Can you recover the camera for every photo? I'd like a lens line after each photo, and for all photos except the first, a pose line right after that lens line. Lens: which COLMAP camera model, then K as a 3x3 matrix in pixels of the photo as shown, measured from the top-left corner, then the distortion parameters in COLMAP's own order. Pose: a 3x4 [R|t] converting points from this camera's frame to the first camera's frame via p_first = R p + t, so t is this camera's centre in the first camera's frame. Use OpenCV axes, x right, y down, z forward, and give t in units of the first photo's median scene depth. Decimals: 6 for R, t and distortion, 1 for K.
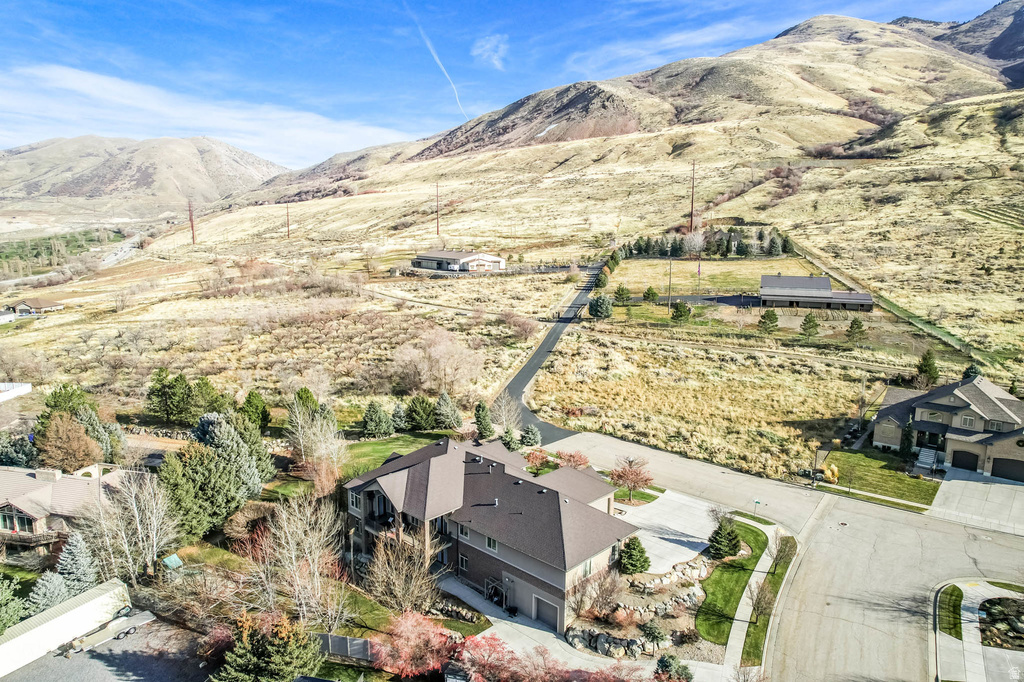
lens RADIAL K [[656.7, 0, 509.1], [0, 656.7, 340.6], [0, 0, 1]] dist [-0.082990, 0.074482]
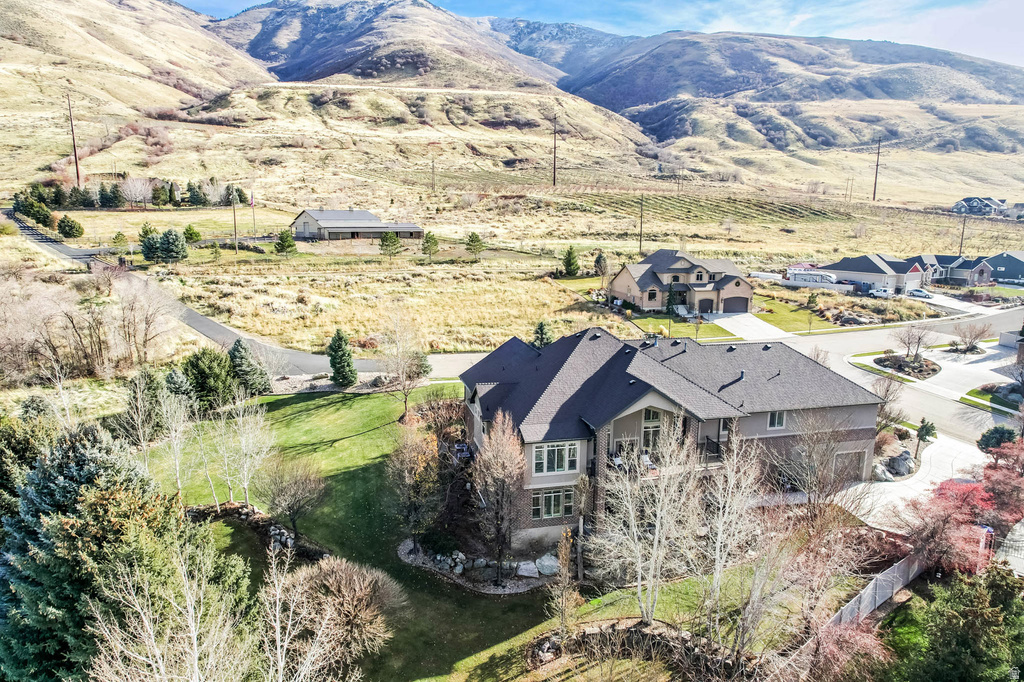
lens RADIAL K [[656.7, 0, 509.1], [0, 656.7, 340.6], [0, 0, 1]] dist [-0.082990, 0.074482]
pose [[0.537602, -0.155202, 0.828792, -0.118283], [0.132205, 0.986273, 0.098937, 0.013968], [-0.832770, 0.056382, 0.550741, 0.118205]]
